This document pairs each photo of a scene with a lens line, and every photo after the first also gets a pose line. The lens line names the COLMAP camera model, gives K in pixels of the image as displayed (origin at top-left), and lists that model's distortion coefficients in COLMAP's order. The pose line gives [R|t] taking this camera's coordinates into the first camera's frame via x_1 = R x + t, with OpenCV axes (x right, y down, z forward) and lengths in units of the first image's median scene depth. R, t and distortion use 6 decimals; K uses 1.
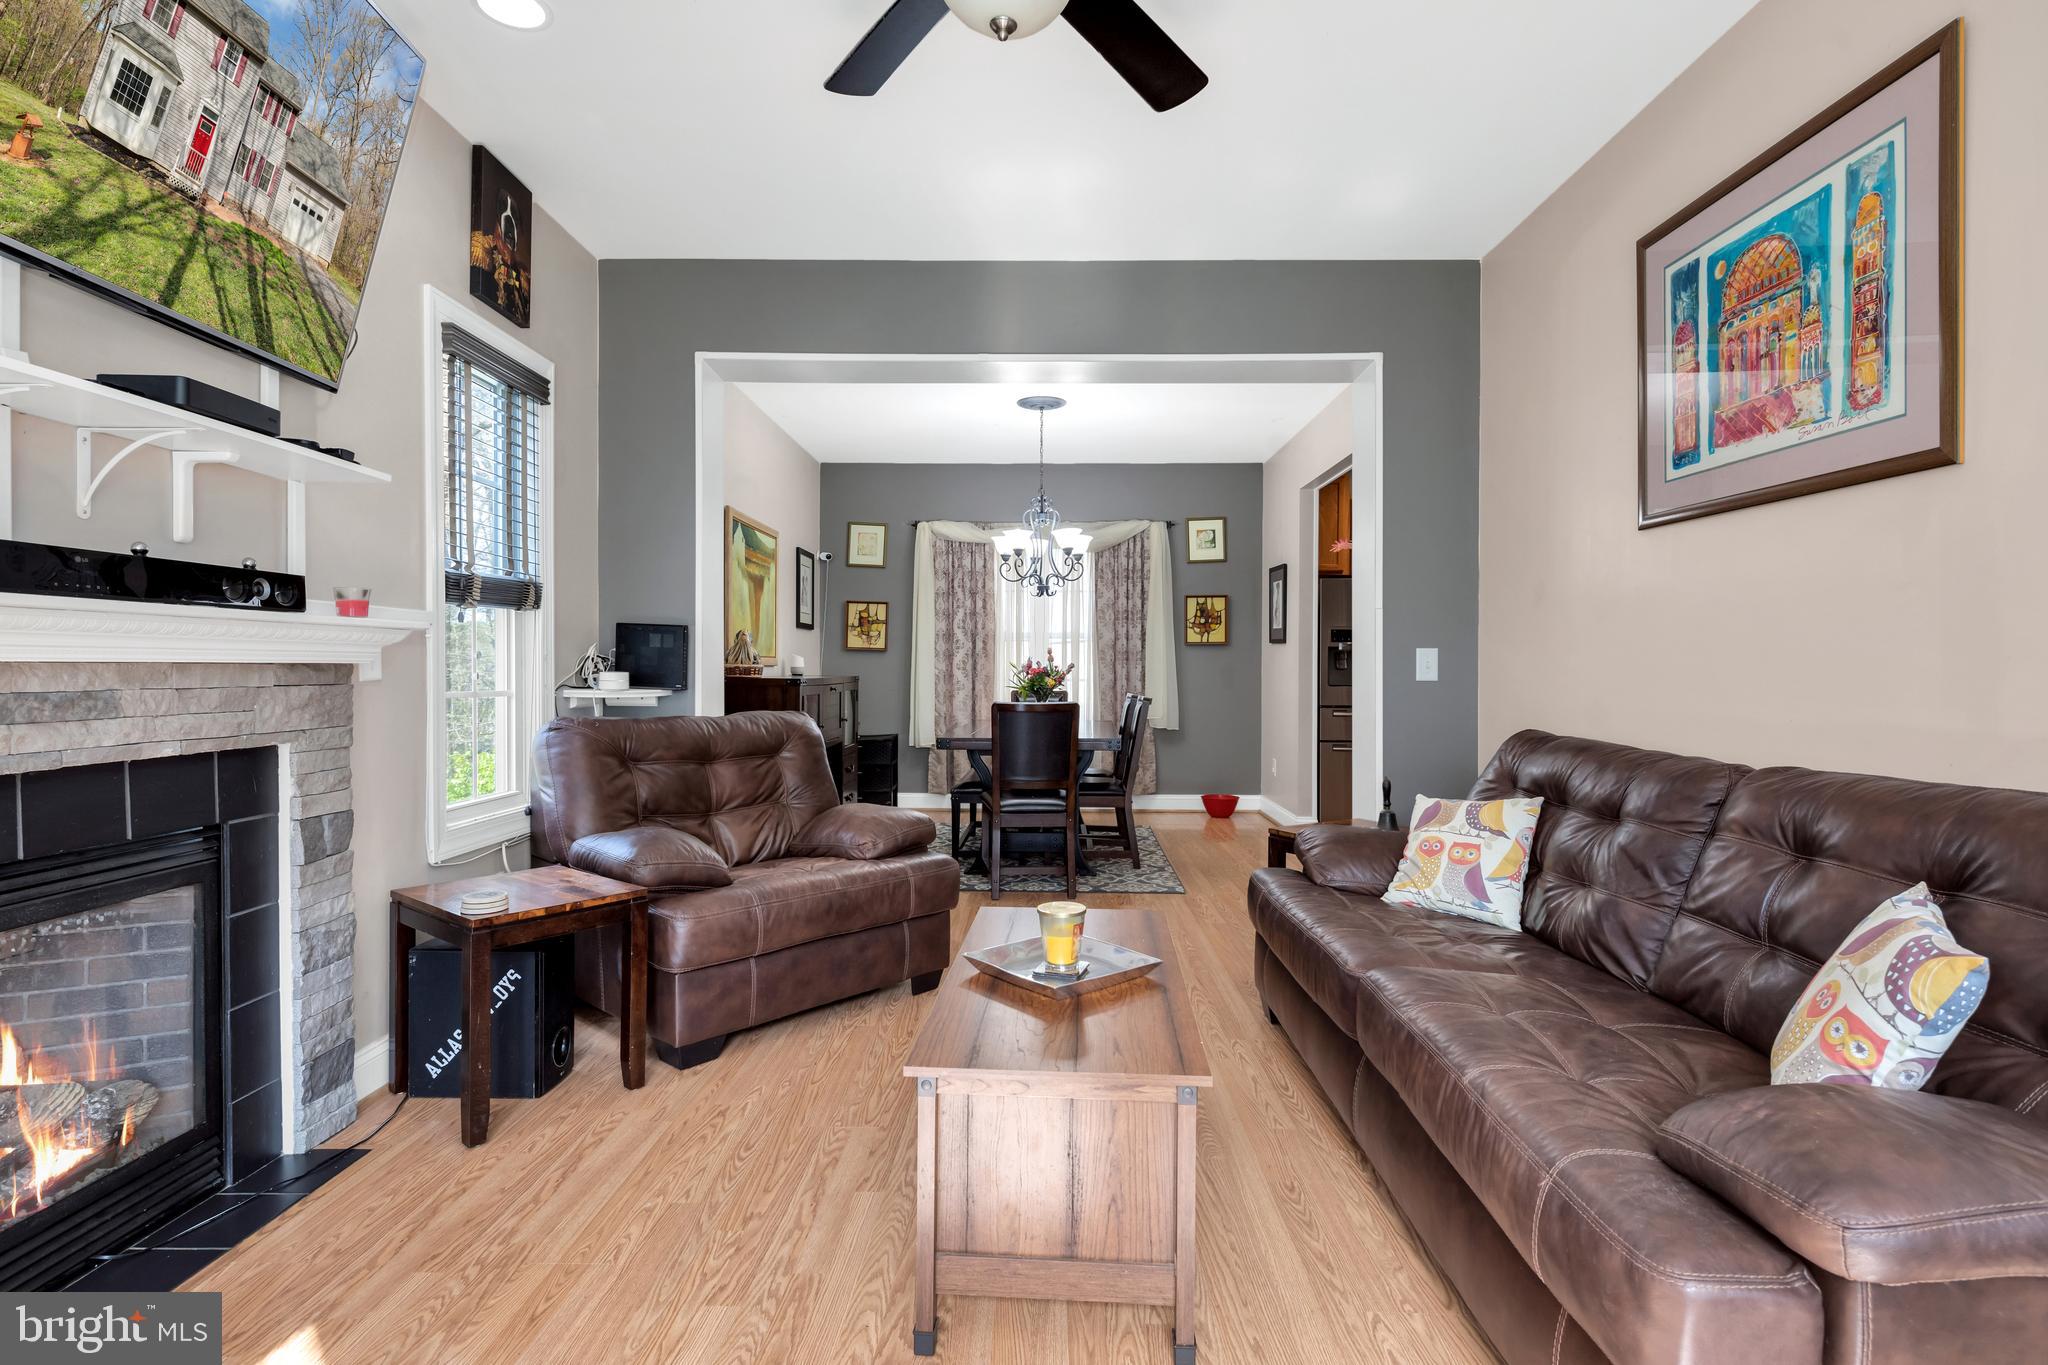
lens RADIAL K [[1005.6, 0, 1032.1], [0, 1005.6, 679.9], [0, 0, 1]] dist [0.002822, -0.000120]
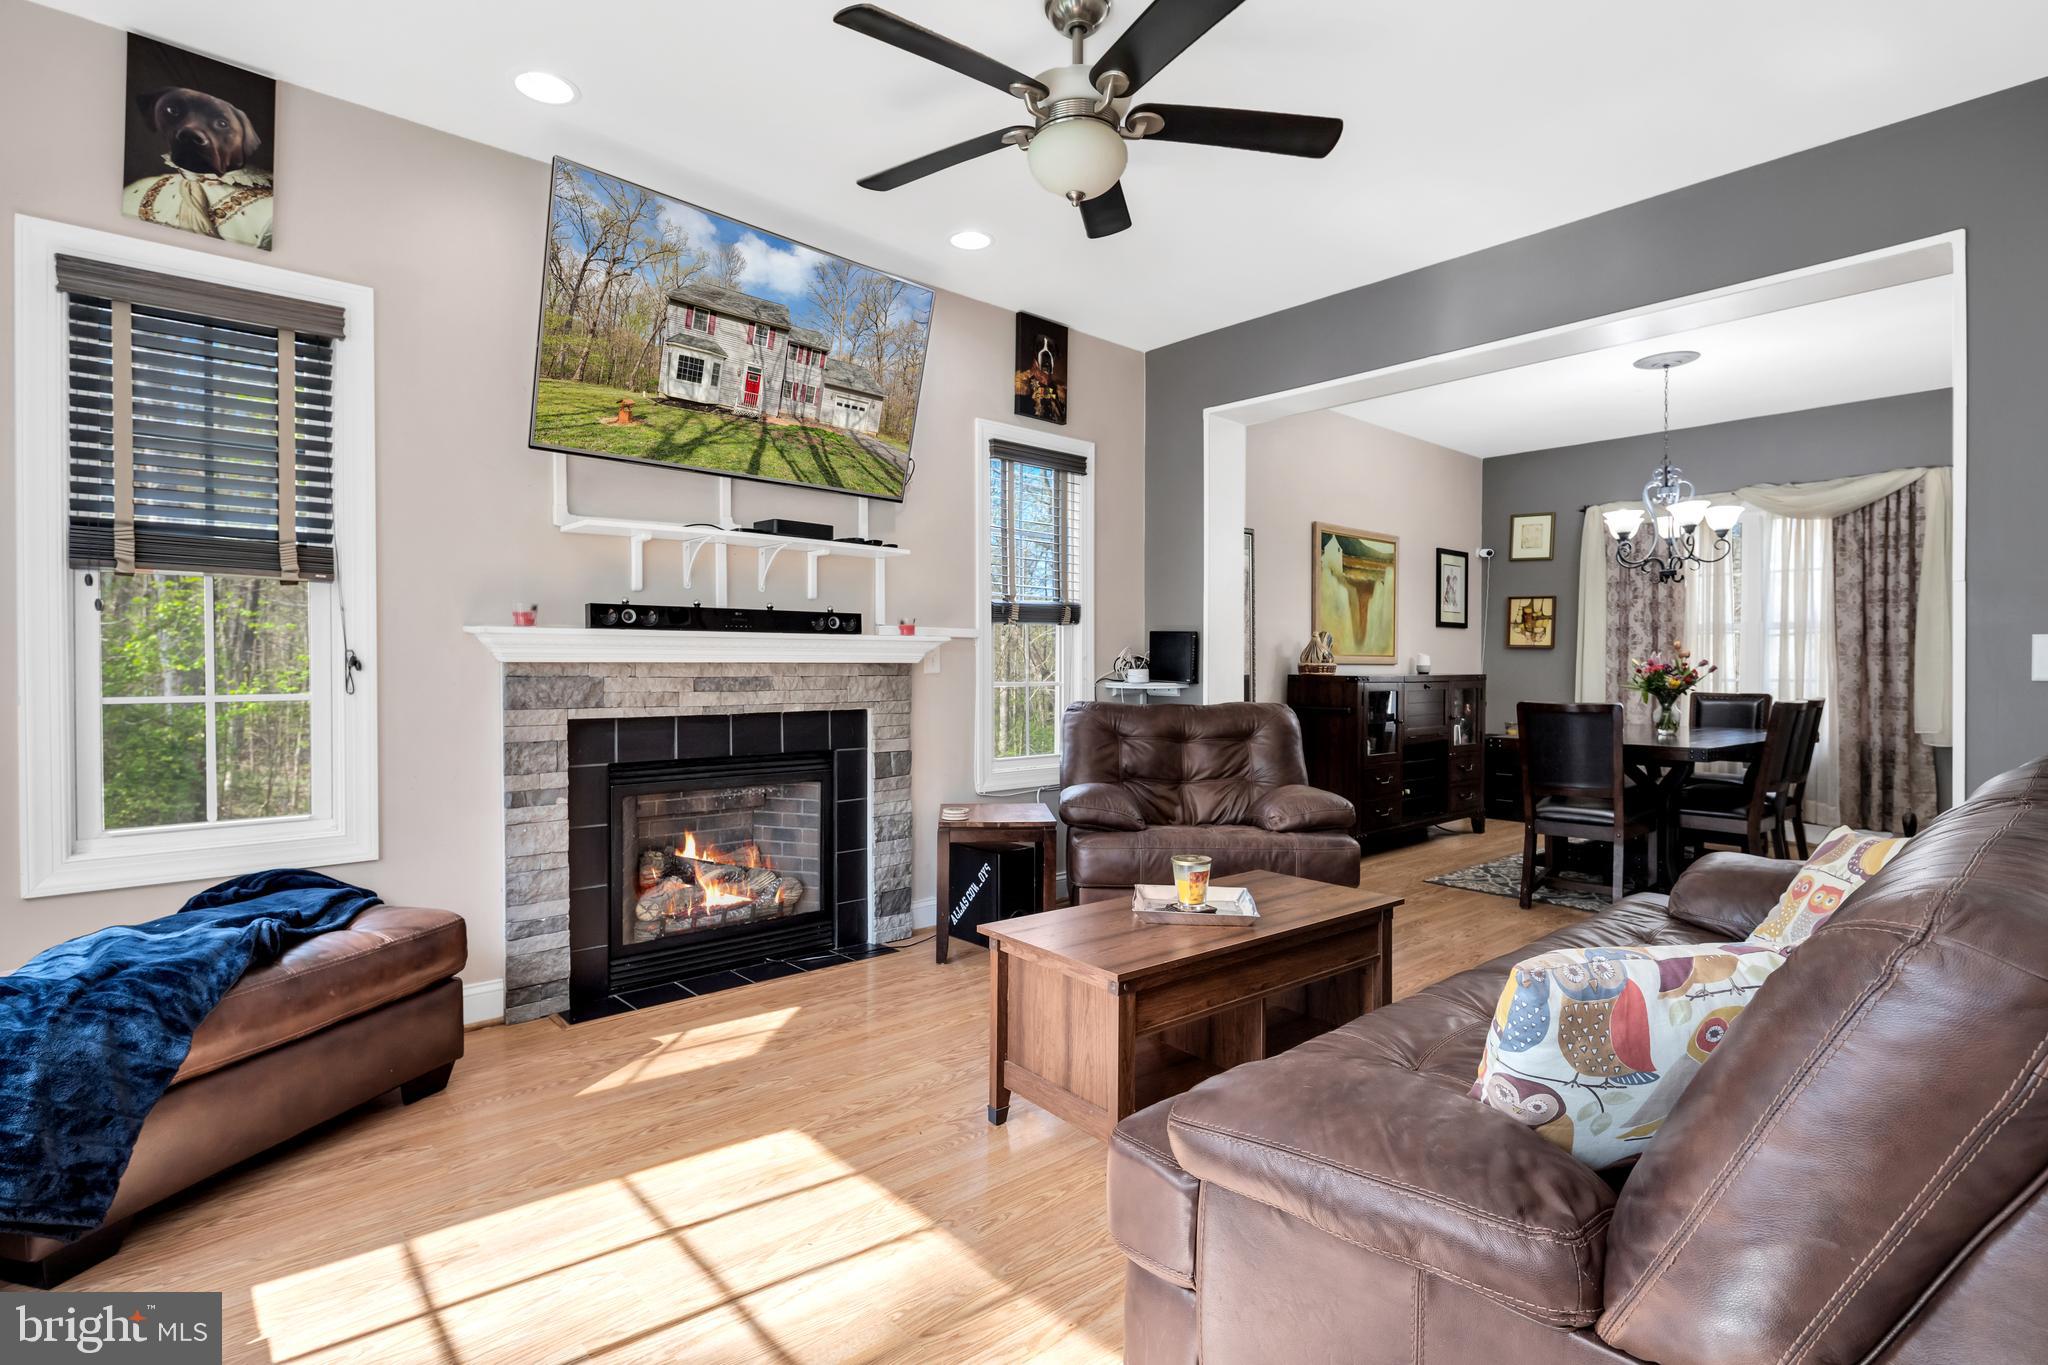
lens RADIAL K [[1005.6, 0, 1032.1], [0, 1005.6, 679.9], [0, 0, 1]] dist [0.002822, -0.000120]
pose [[0.677505, 0.007596, -0.735479, 0.409889], [-0.007592, 0.999966, 0.003334, 0.002742], [0.735479, 0.003325, 0.677539, 0.011725]]
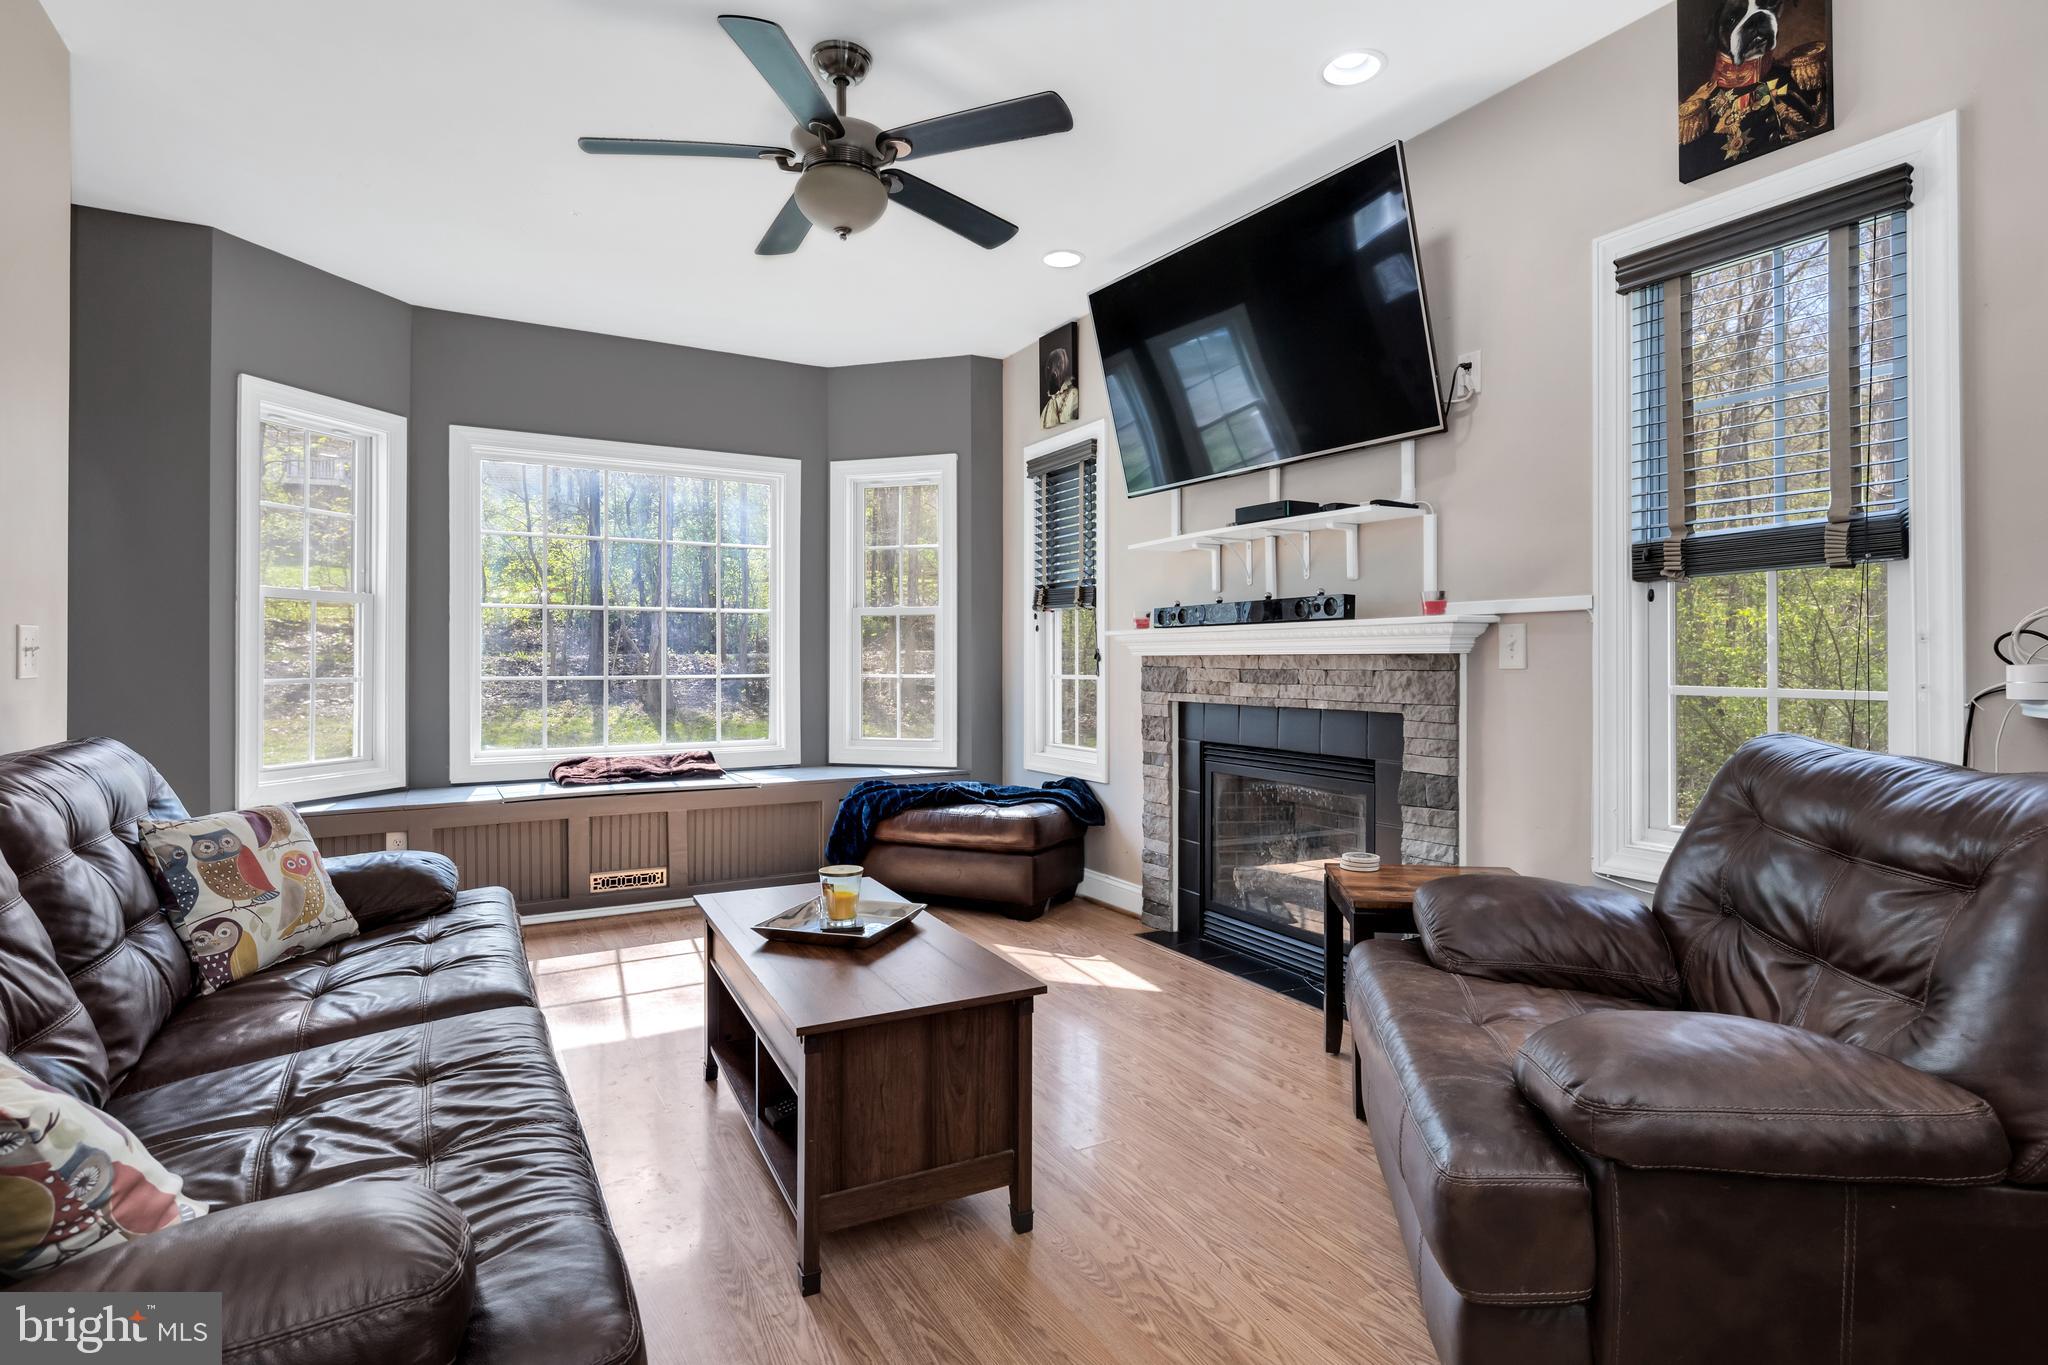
lens RADIAL K [[1004.4, 0, 1019.4], [0, 1004.4, 661.9], [0, 0, 1]] dist [-0.000386, -0.000056]
pose [[-0.862150, -0.003346, -0.506642, 0.216222], [-0.010122, 0.999892, 0.010620, -0.008324], [0.506552, 0.014284, -0.862091, 1.051115]]
